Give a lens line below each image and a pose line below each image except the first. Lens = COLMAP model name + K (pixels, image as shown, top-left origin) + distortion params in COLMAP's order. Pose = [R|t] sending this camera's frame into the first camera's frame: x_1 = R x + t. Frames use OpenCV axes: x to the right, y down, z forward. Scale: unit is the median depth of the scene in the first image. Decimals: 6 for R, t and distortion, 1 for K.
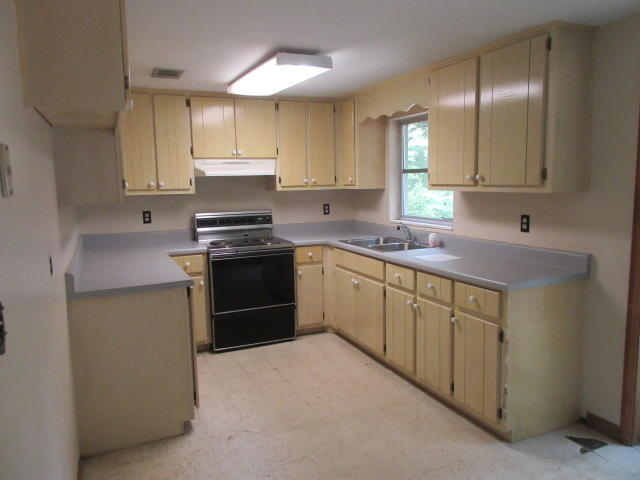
lens RADIAL K [[484.3, 0, 318.1], [0, 484.3, 239.7], [0, 0, 1]] dist [0.006030, 0.013760]
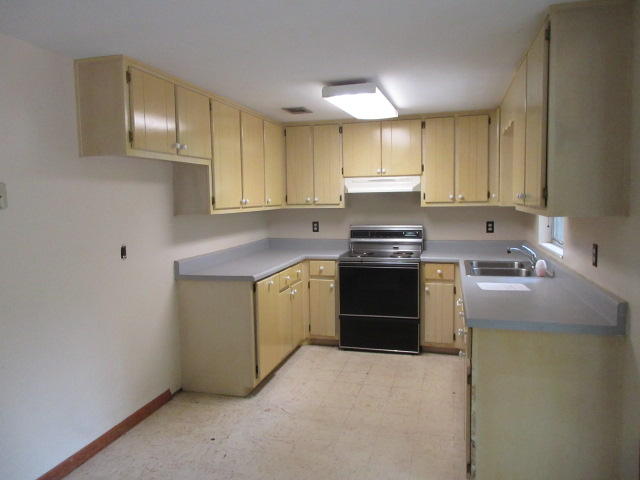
lens RADIAL K [[484.3, 0, 315.2], [0, 484.3, 239.2], [0, 0, 1]] dist [0.006030, 0.013760]
pose [[0.759320, 0.060720, -0.647878, 0.438951], [-0.076312, 0.997076, 0.004009, -0.020889], [0.646227, 0.046397, 0.761734, 0.086962]]
